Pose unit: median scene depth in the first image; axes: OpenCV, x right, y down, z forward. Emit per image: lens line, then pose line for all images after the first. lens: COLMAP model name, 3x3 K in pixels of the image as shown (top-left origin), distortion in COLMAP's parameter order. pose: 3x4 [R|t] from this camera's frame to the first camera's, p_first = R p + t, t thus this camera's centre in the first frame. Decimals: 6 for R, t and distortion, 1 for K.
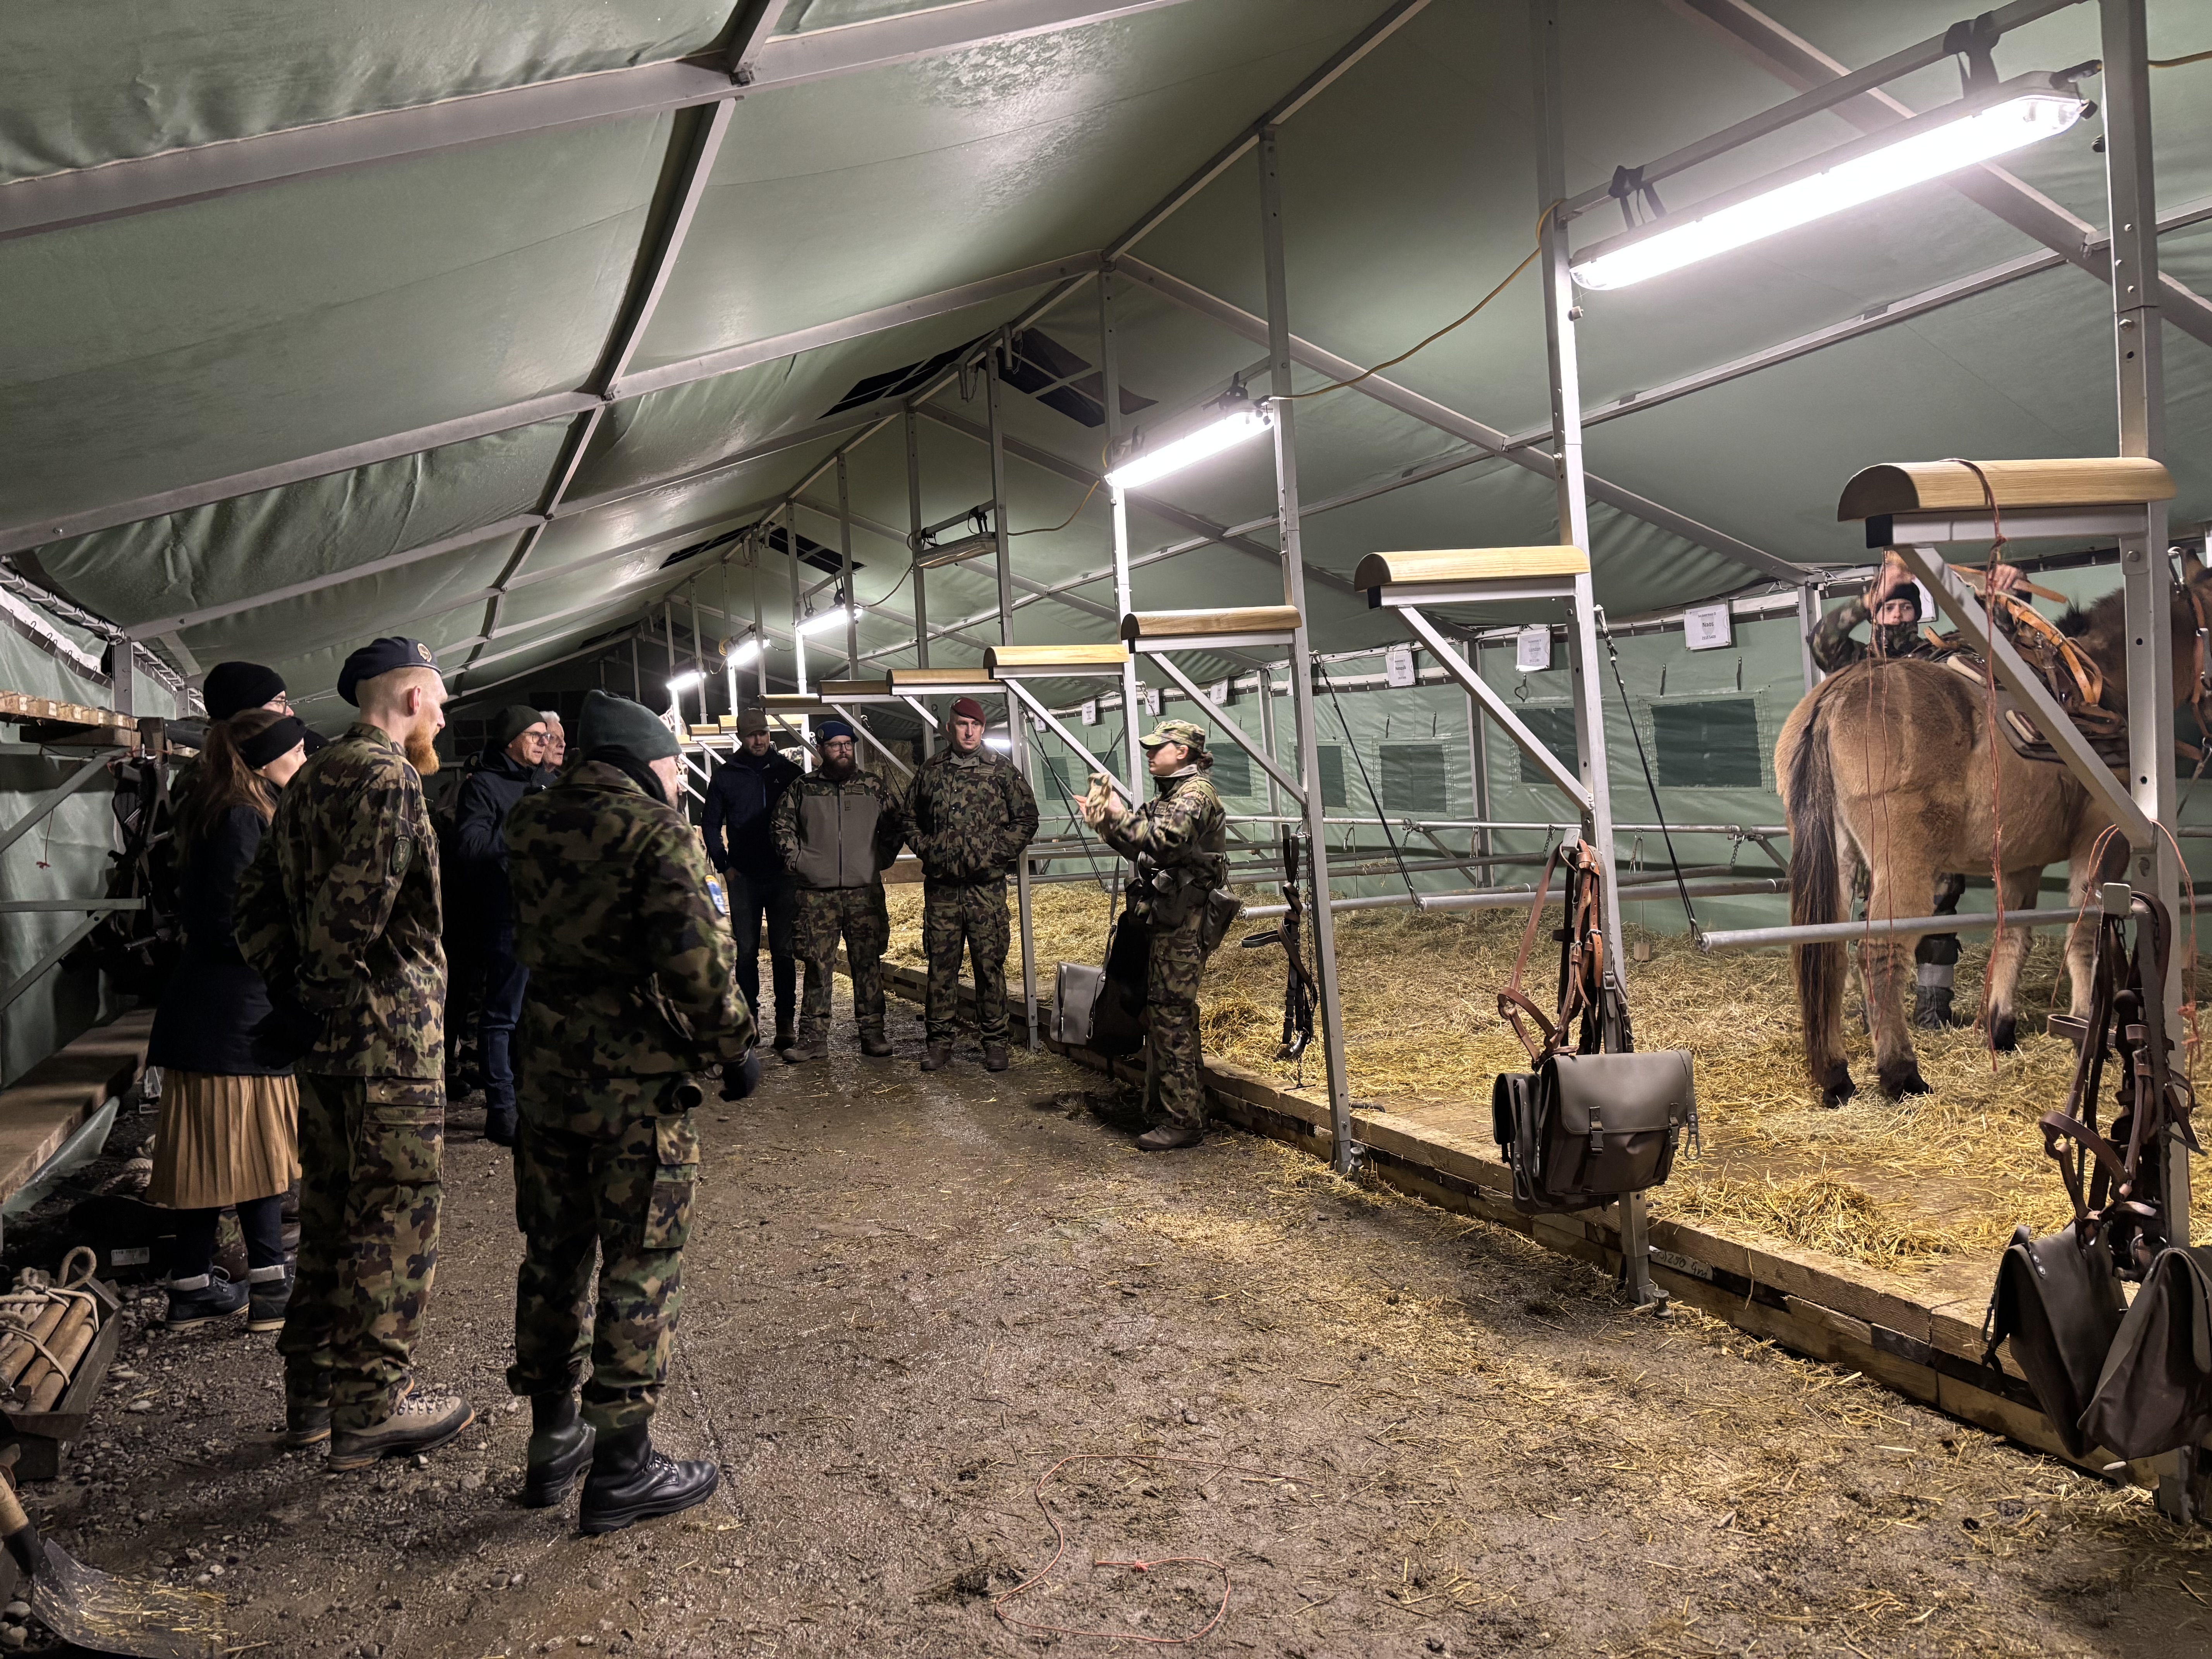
lens RADIAL K [[1660.4, 0, 1117.6], [0, 1660.4, 837.3], [0, 0, 1]] dist [0.038520, -0.040373]
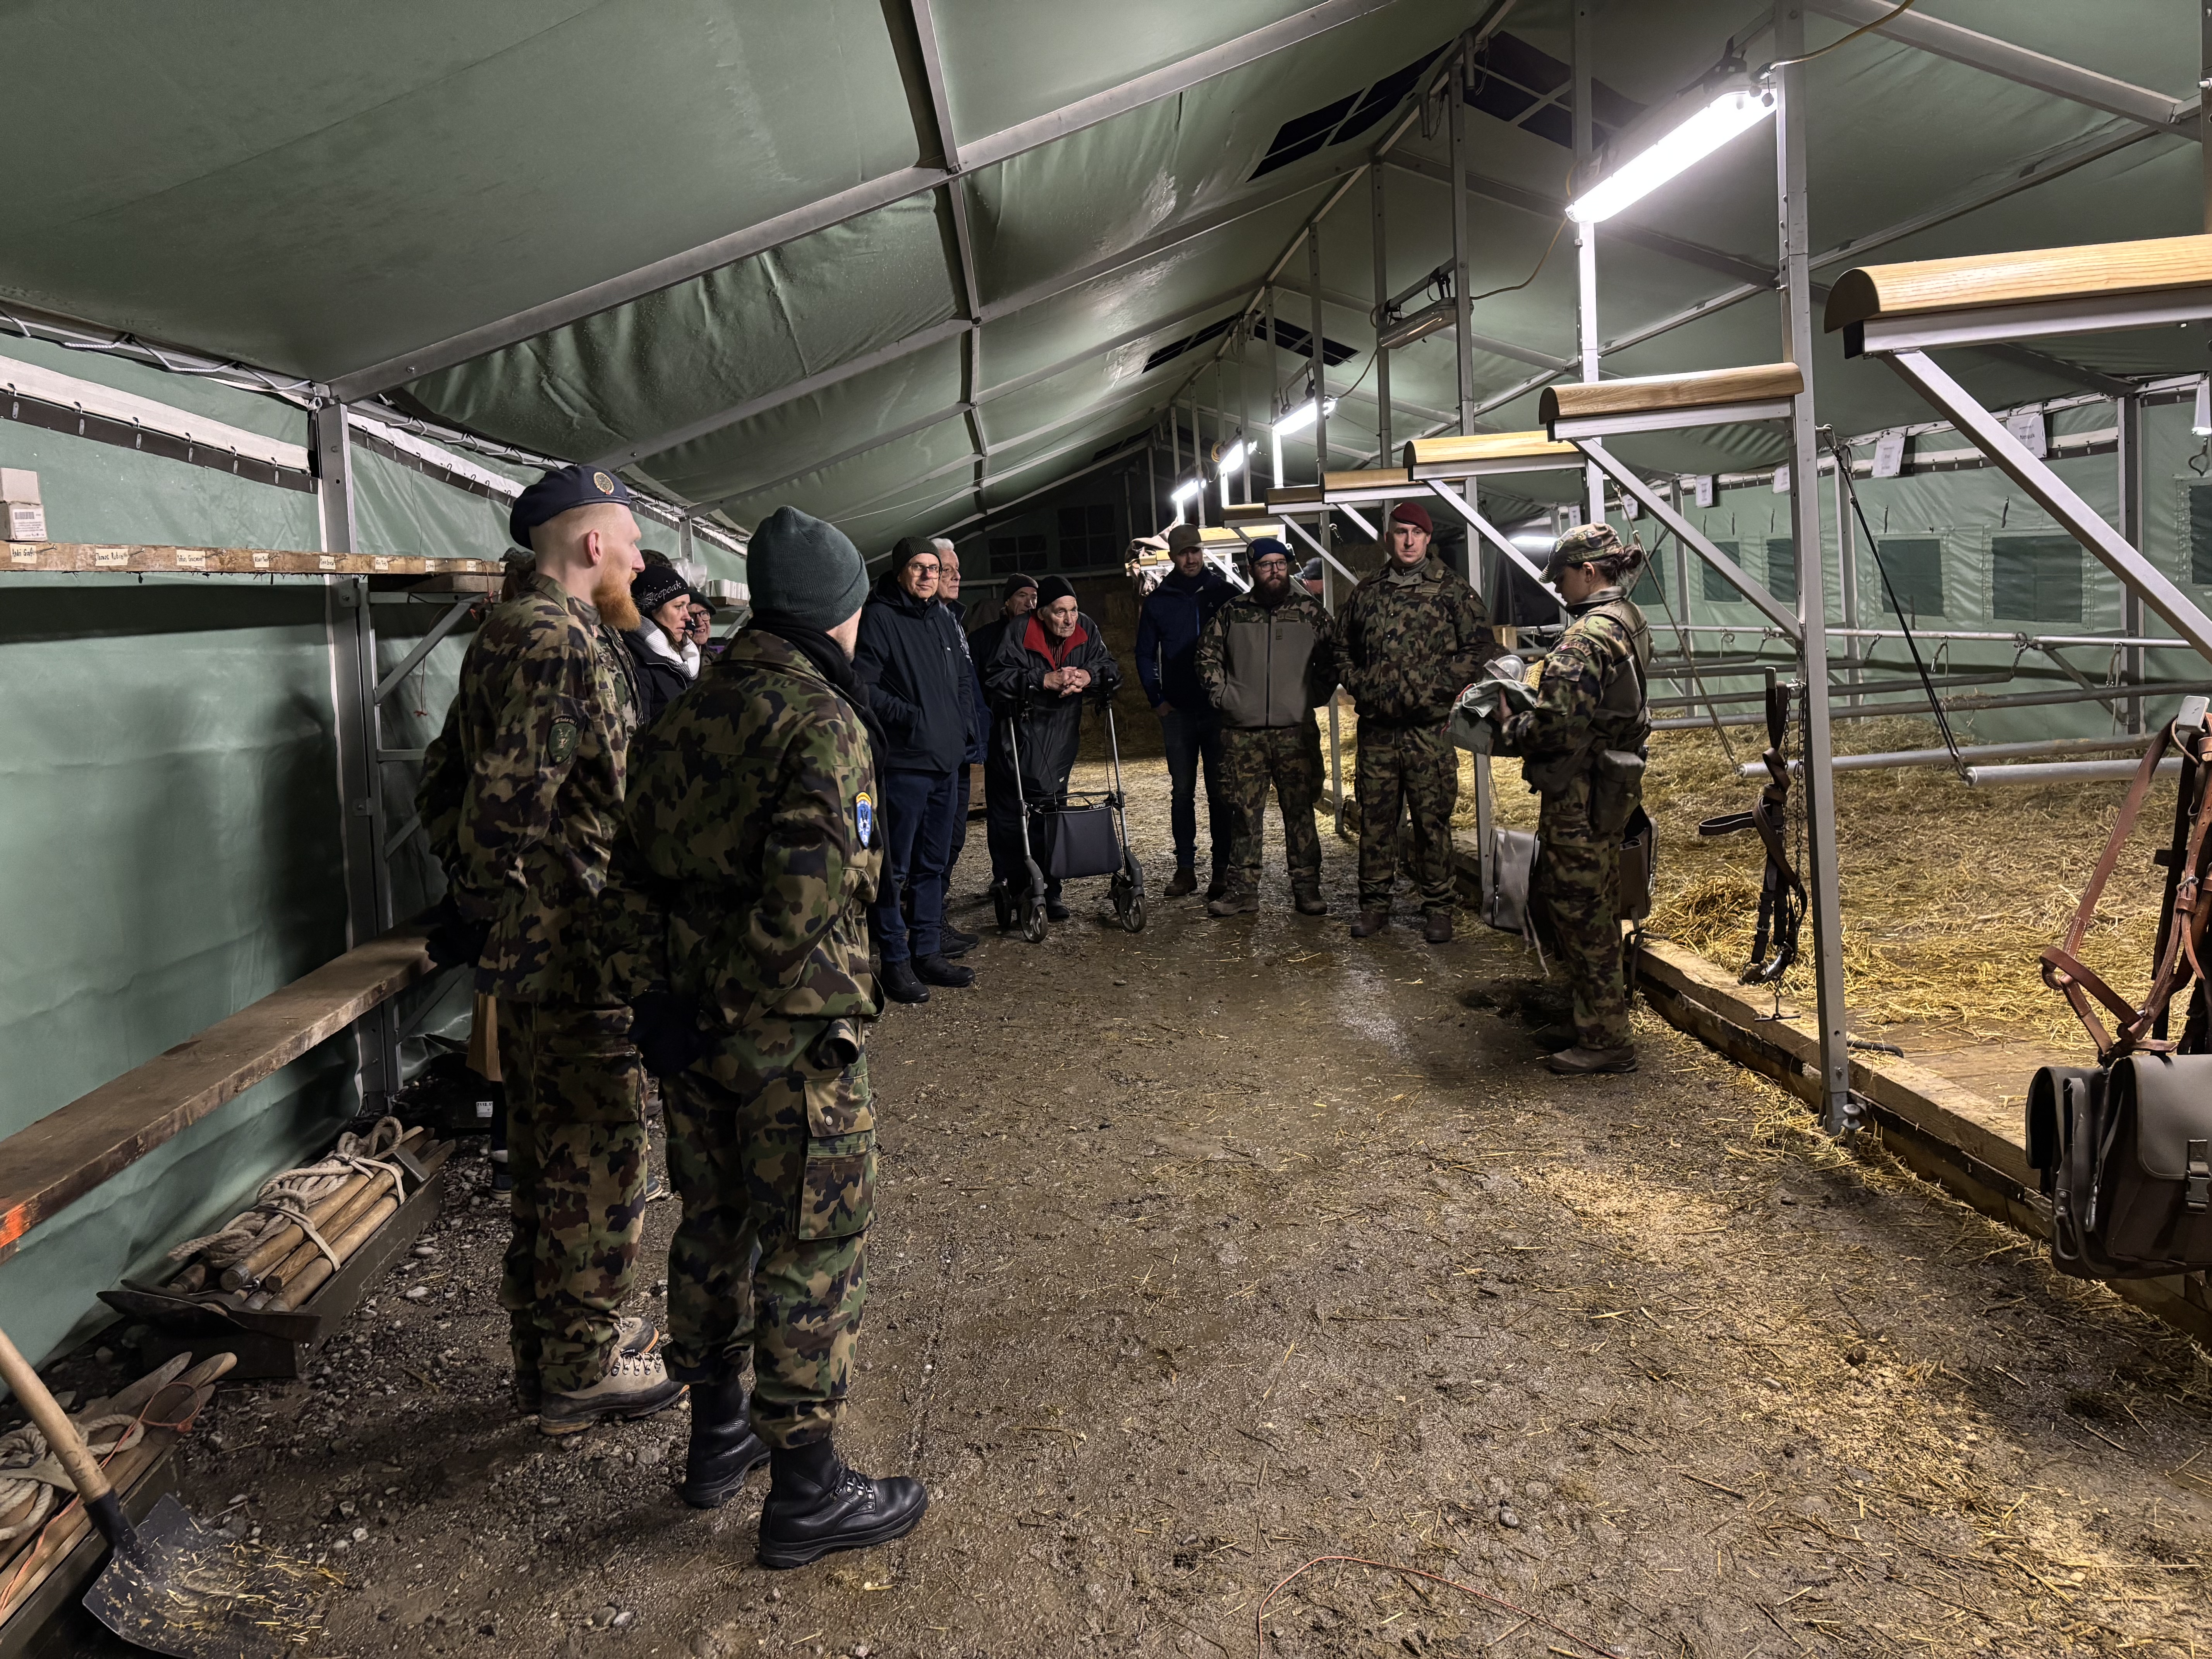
lens RADIAL K [[1660.4, 0, 1092.1], [0, 1660.4, 836.4], [0, 0, 1]] dist [0.038520, -0.040373]
pose [[0.938072, 0.032874, -0.344876, 0.078541], [0.008127, 0.993125, 0.116772, -0.023195], [0.346344, -0.112343, 0.931356, 0.198821]]
